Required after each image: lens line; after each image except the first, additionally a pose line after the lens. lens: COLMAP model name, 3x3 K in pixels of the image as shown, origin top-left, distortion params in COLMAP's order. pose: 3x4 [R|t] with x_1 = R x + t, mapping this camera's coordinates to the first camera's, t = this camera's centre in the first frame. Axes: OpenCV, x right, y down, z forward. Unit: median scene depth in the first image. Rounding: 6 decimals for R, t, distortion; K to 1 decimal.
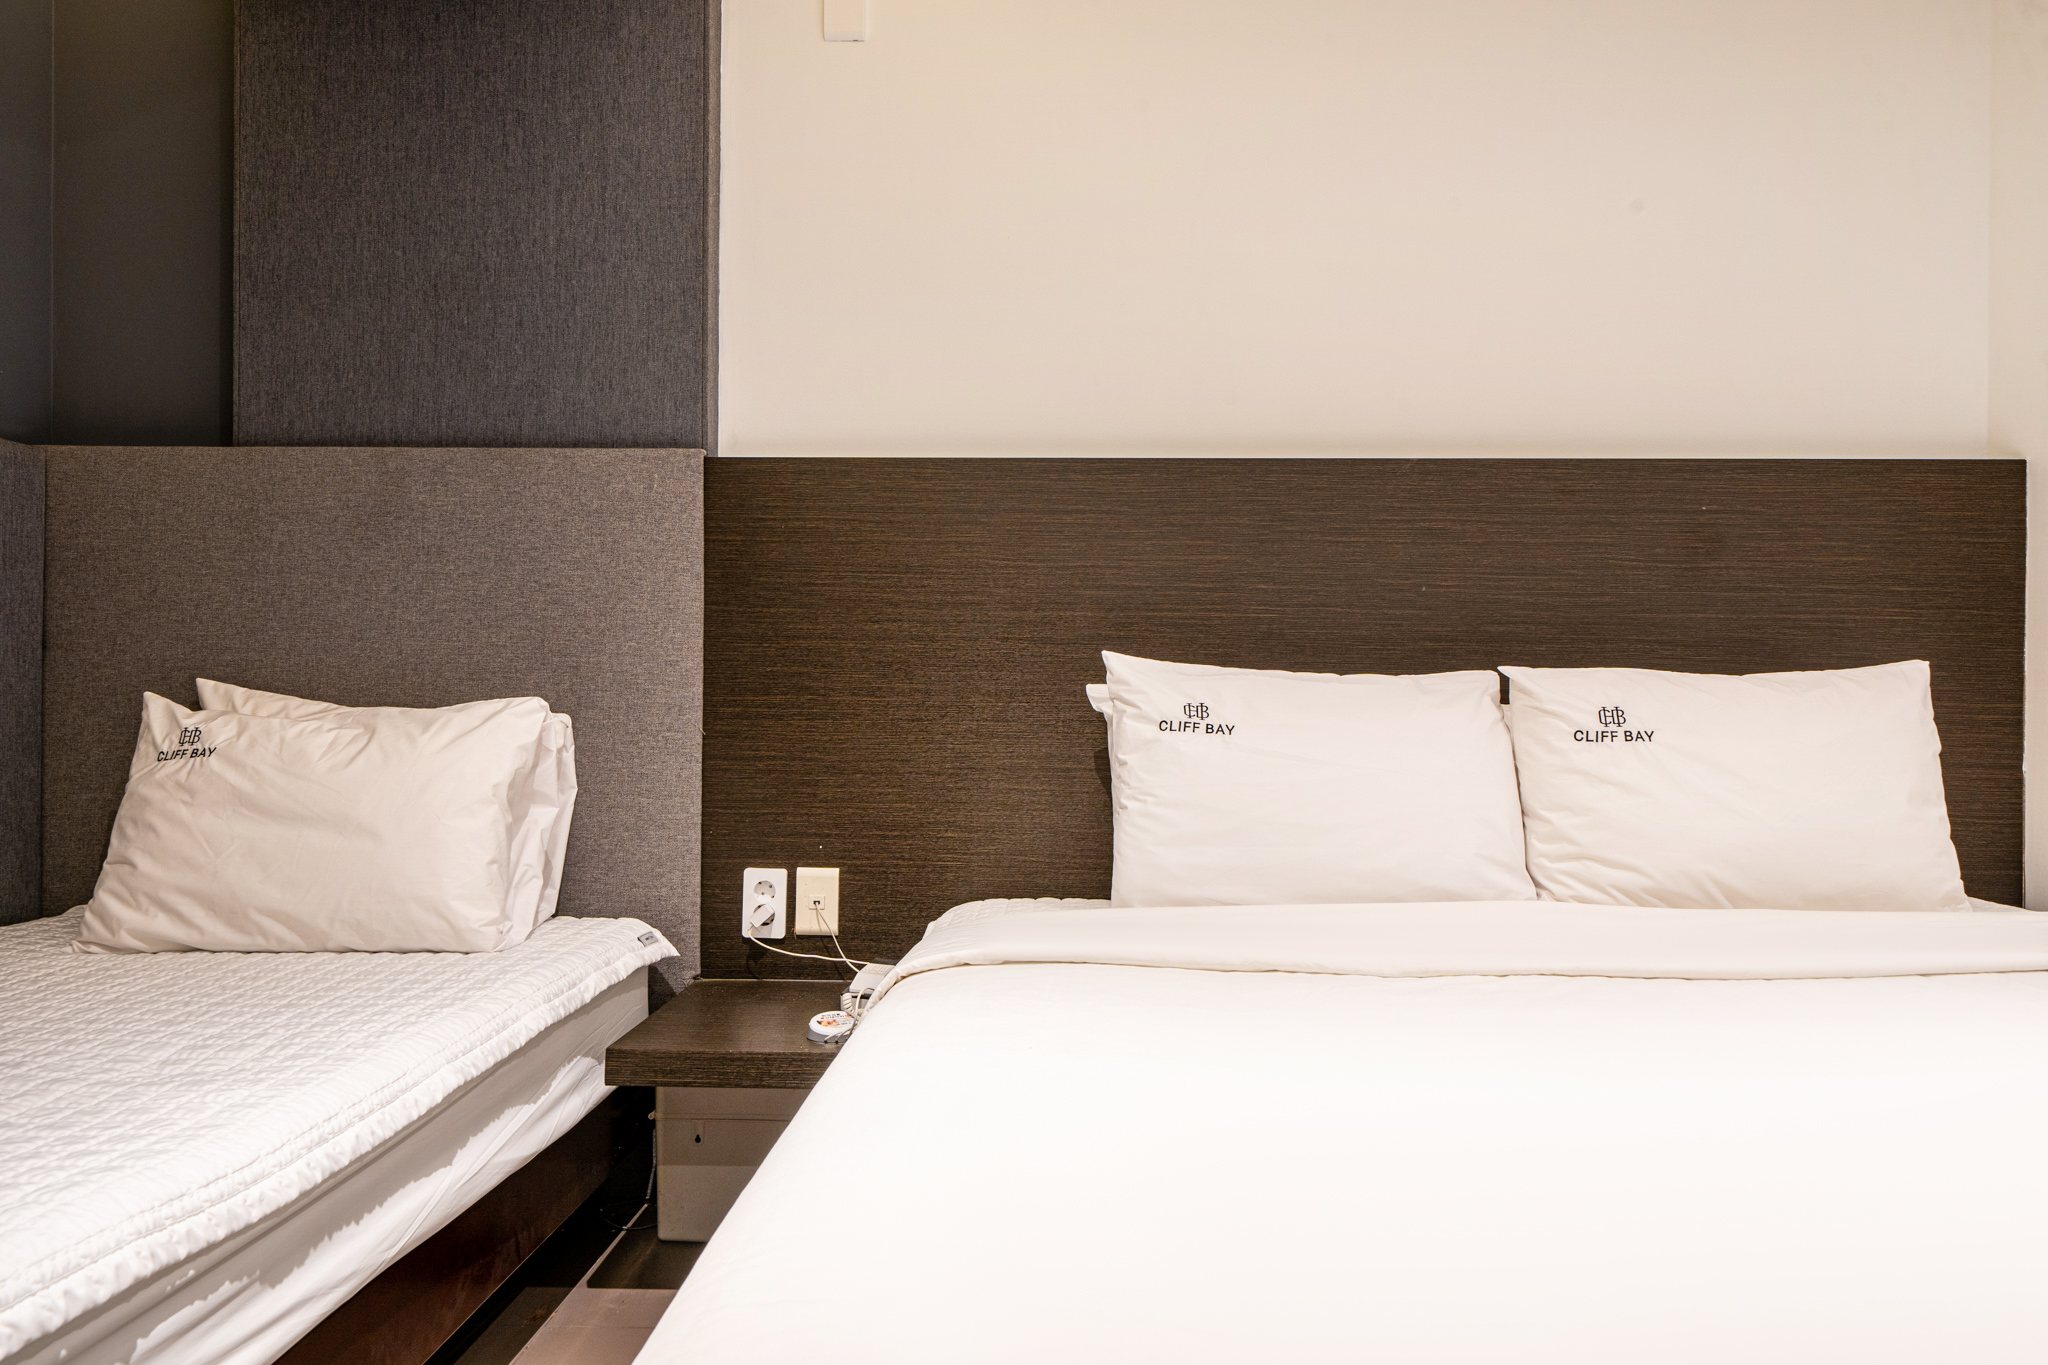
lens RADIAL K [[1381.1, 0, 1024.8], [0, 1381.1, 686.2], [0, 0, 1]] dist [0.004493, 0.001660]
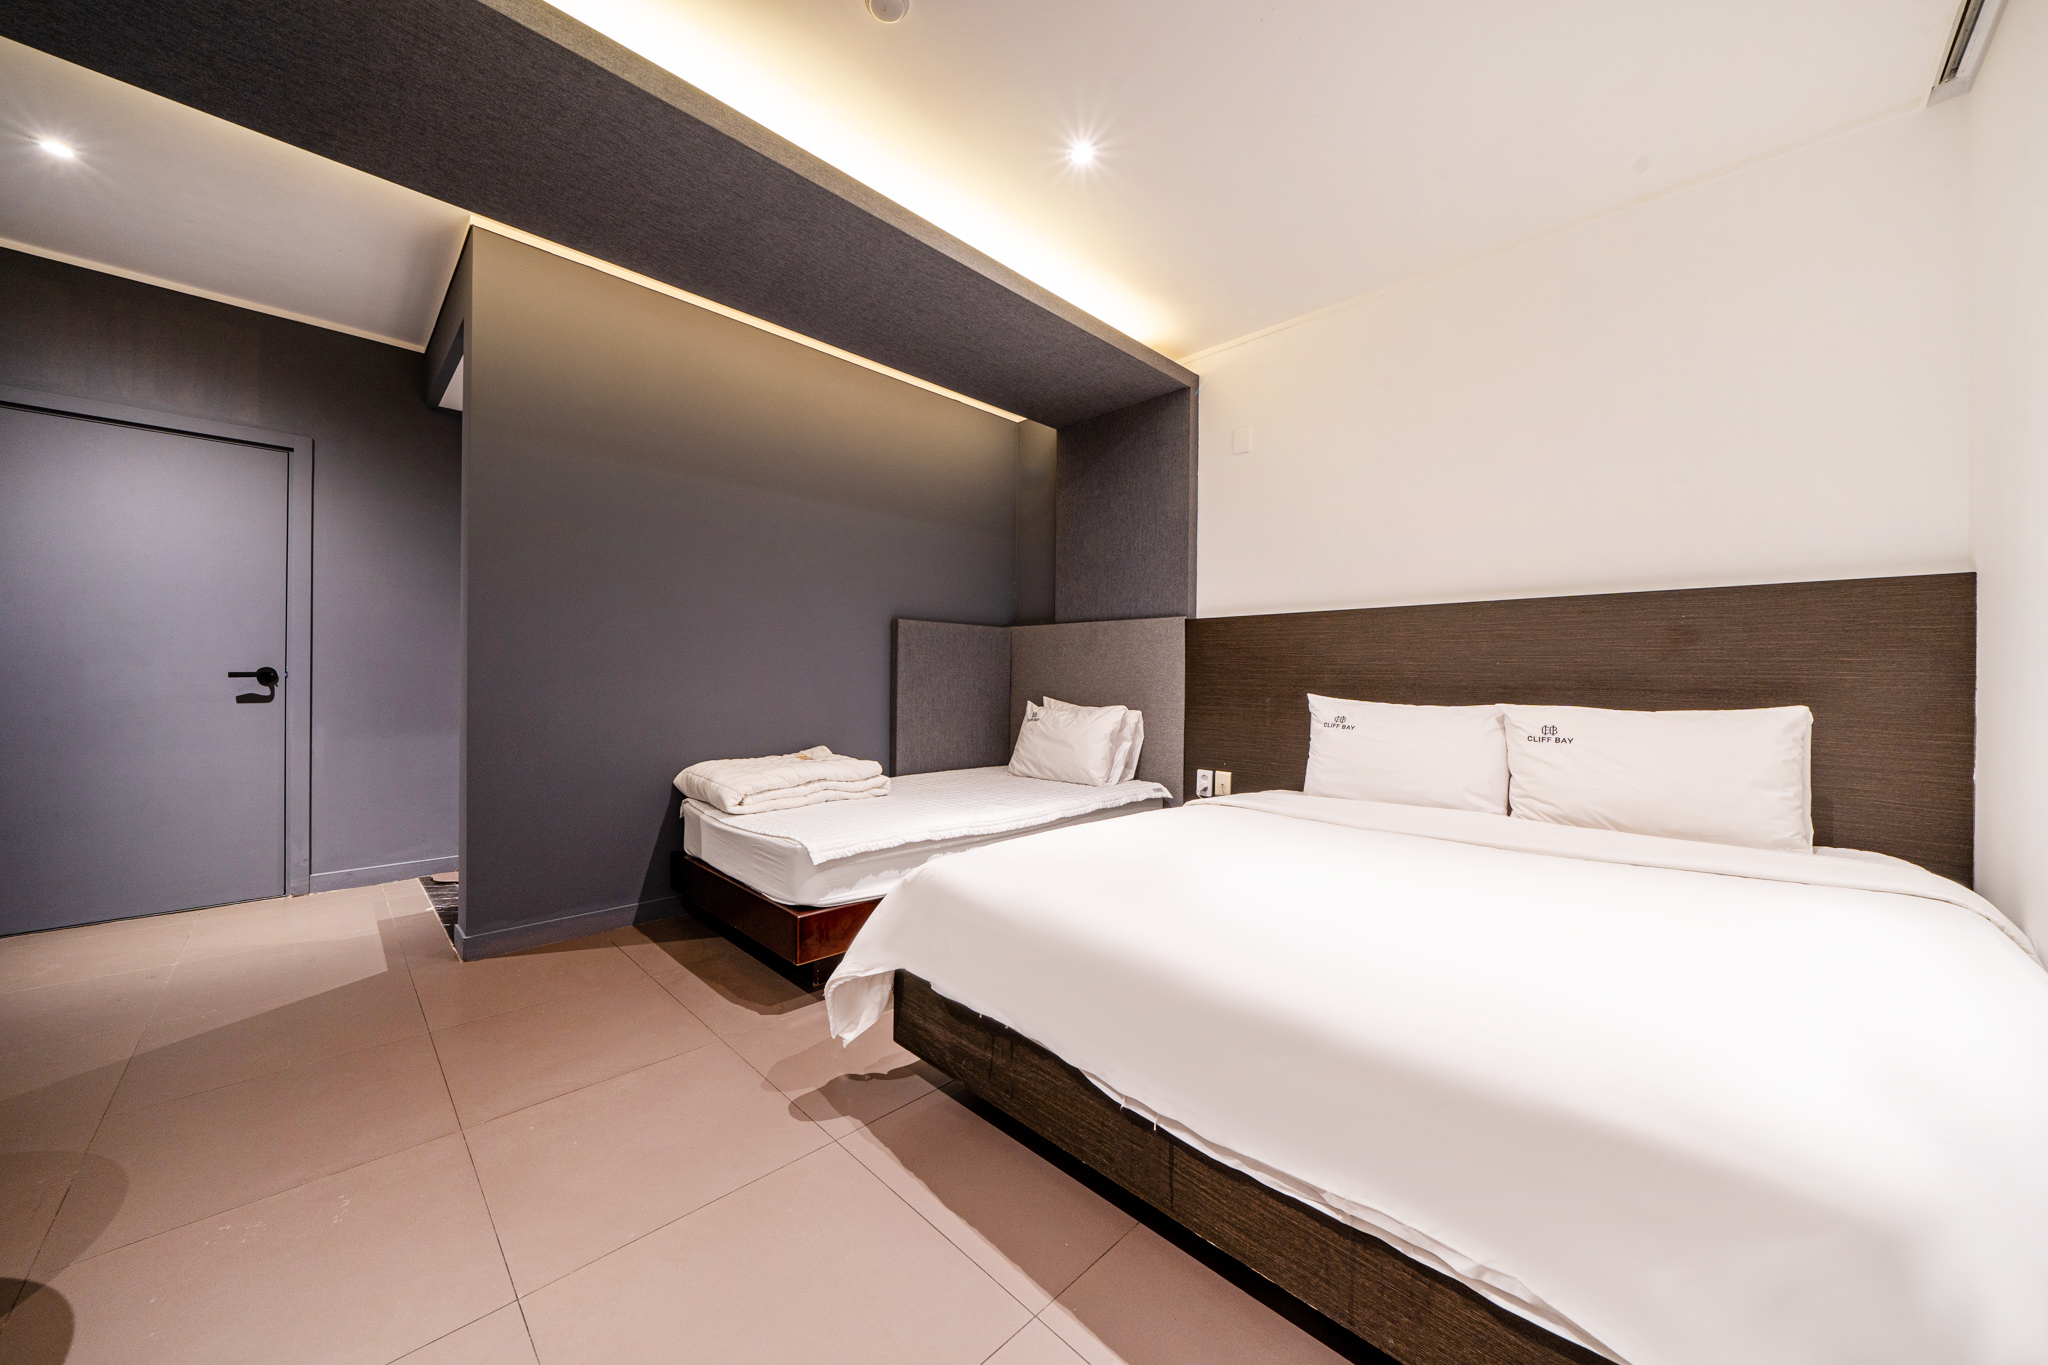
lens RADIAL K [[703.4, 0, 1017.6], [0, 703.4, 680.3], [0, 0, 1]] dist [0.002401, 0.000100]
pose [[0.735890, 0.002494, -0.677097, 0.478791], [-0.003755, 0.999993, -0.000399, -0.042383], [0.677091, 0.002836, 0.735894, -0.265312]]
